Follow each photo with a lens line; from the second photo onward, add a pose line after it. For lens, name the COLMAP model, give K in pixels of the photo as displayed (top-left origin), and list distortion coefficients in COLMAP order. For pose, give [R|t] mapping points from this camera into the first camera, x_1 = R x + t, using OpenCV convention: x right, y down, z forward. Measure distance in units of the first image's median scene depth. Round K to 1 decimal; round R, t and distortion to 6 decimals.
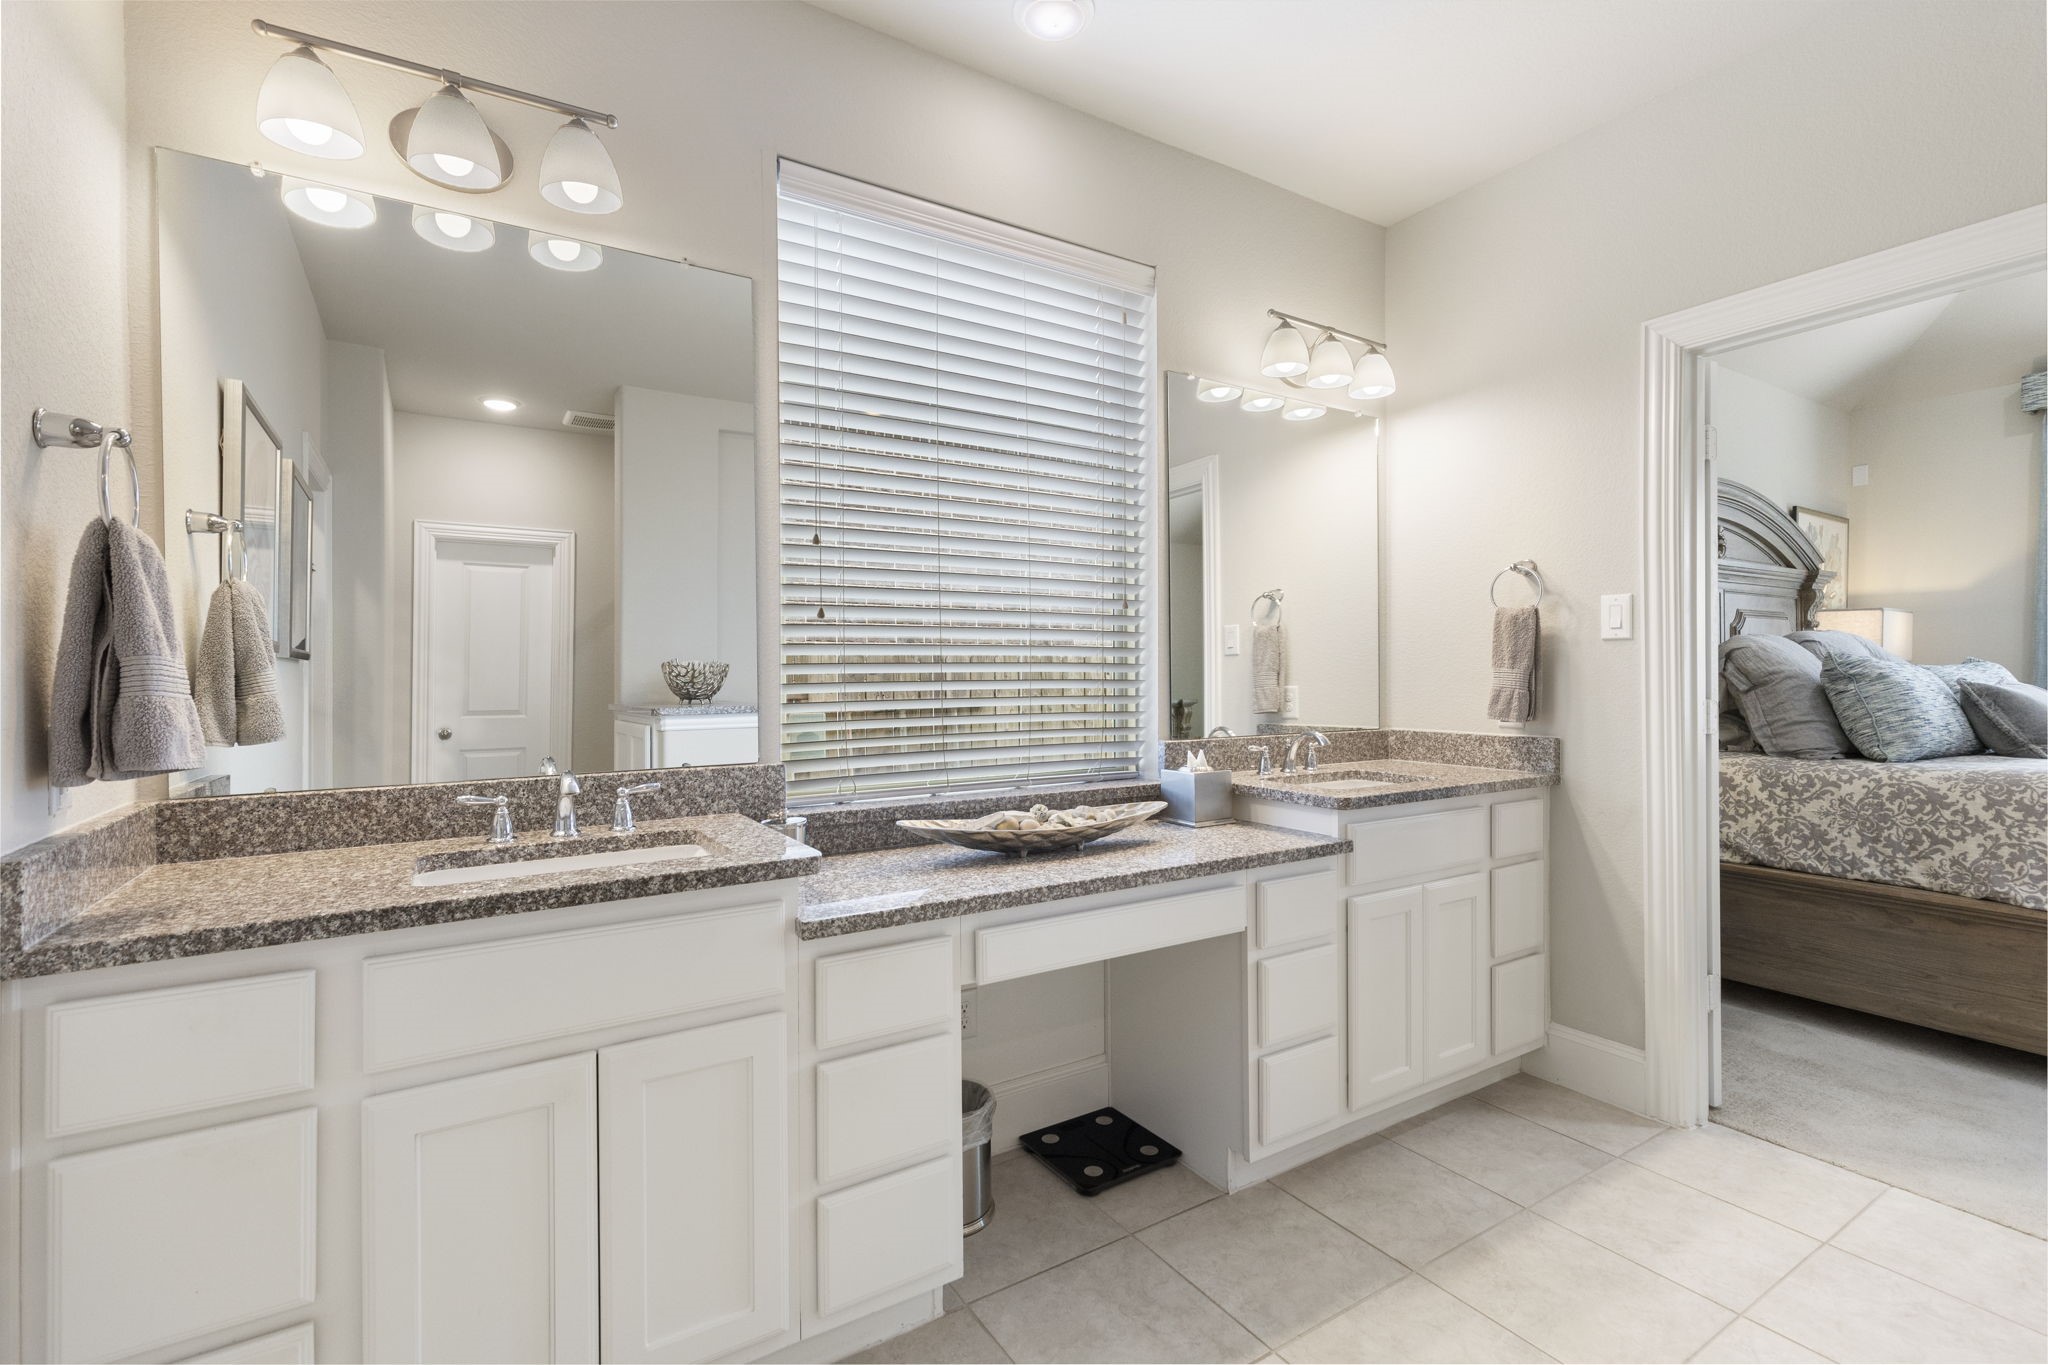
lens RADIAL K [[935.6, 0, 1032.9], [0, 935.6, 676.2], [0, 0, 1]] dist [0.010763, -0.004396]
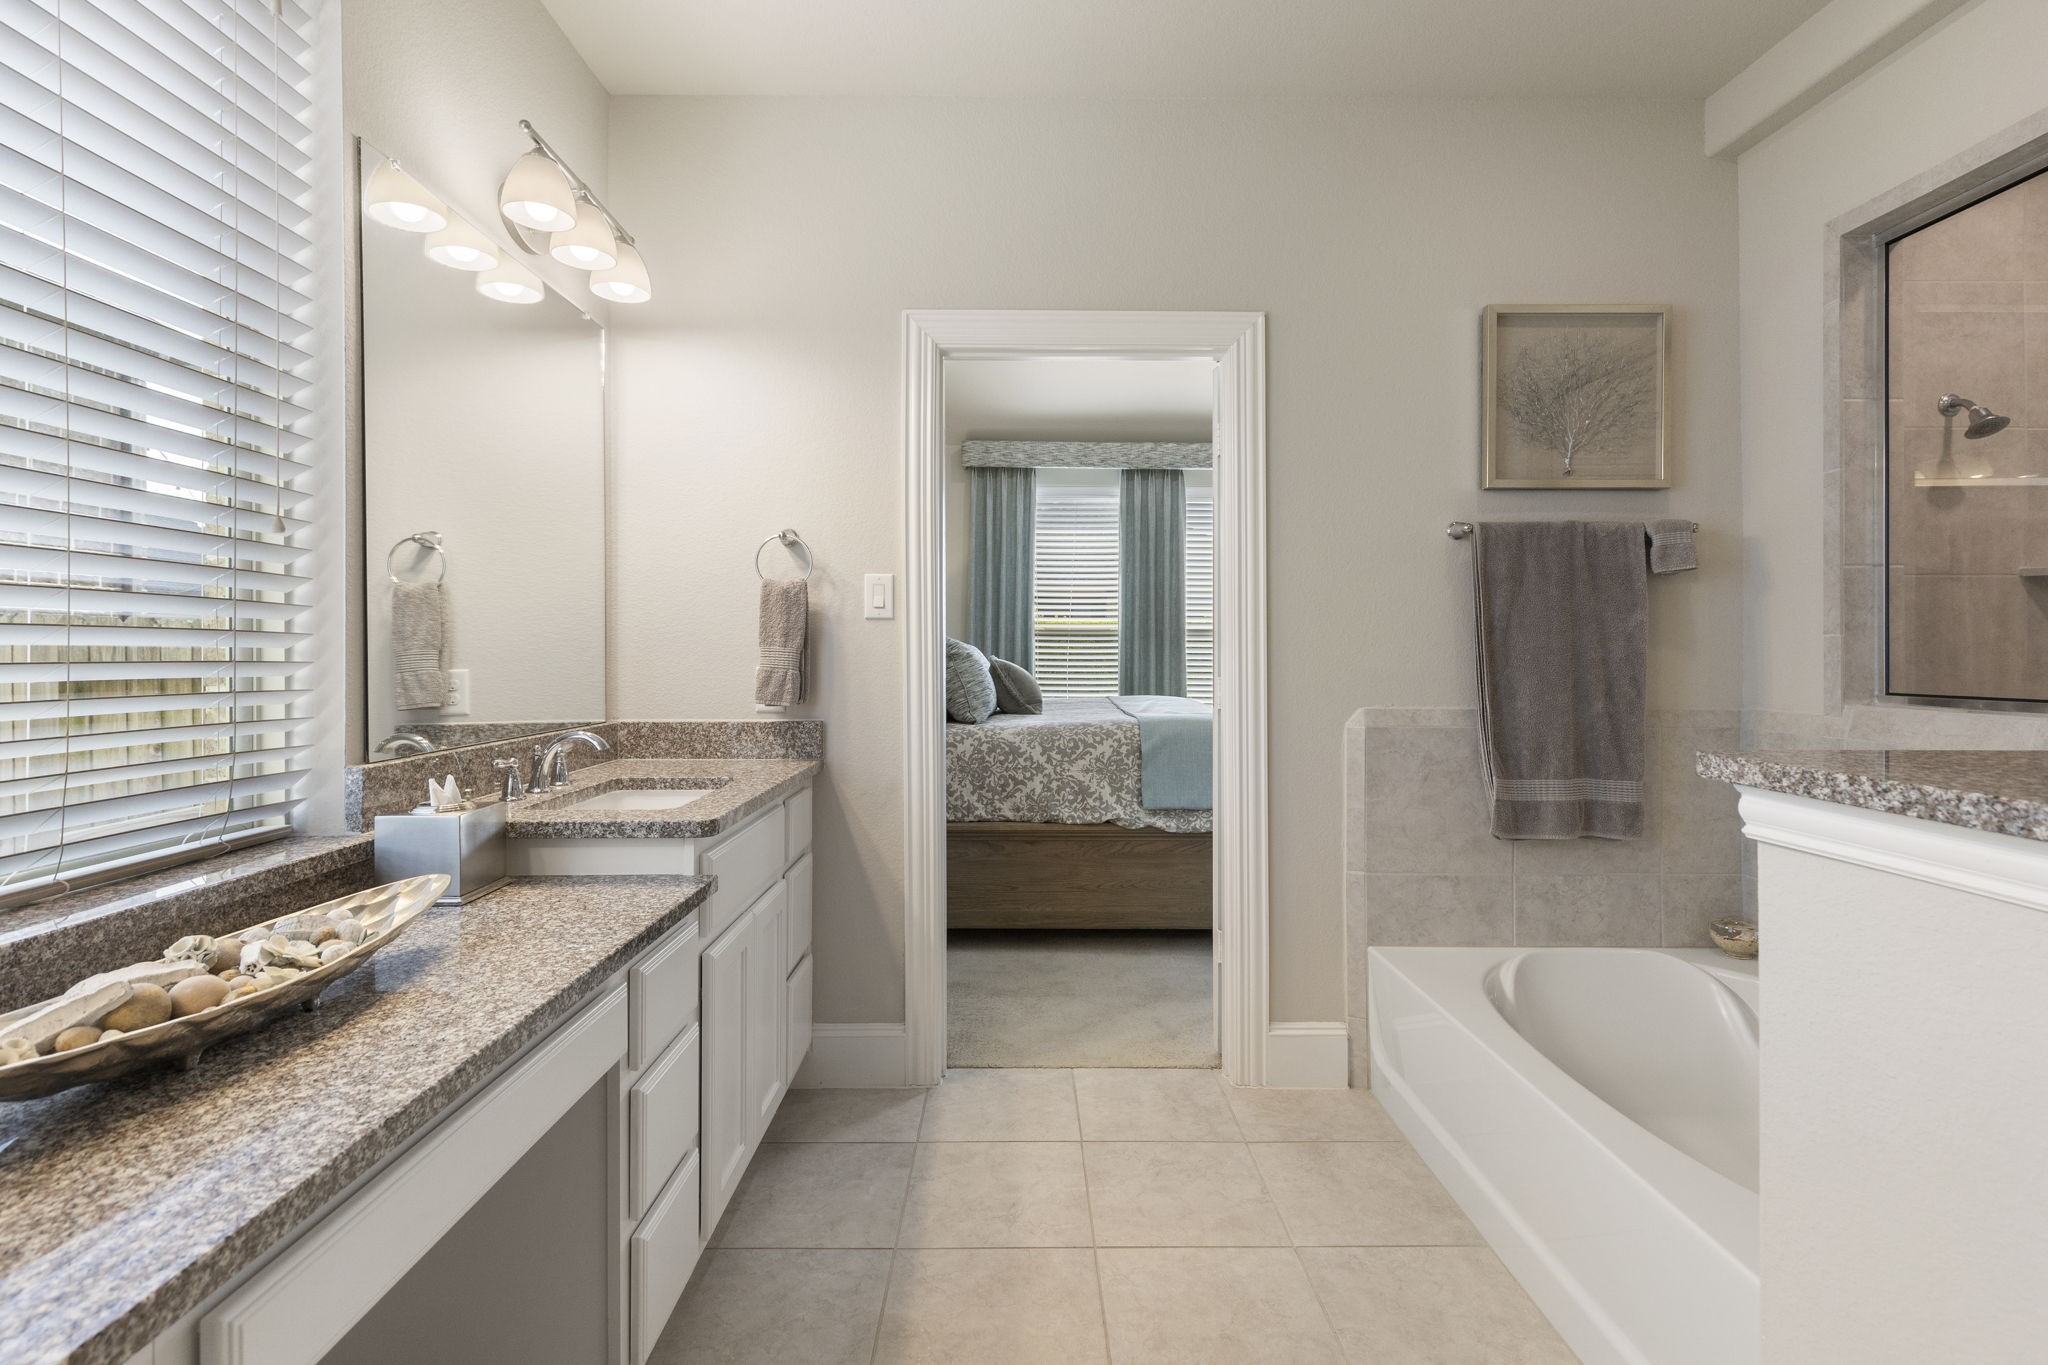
lens RADIAL K [[935.6, 0, 1036.7], [0, 935.6, 647.3], [0, 0, 1]] dist [0.010763, -0.004396]
pose [[0.518650, 0.007148, 0.854957, -0.136344], [0.003427, 0.999940, -0.010440, 0.002660], [-0.854980, 0.008344, 0.518595, 0.325864]]
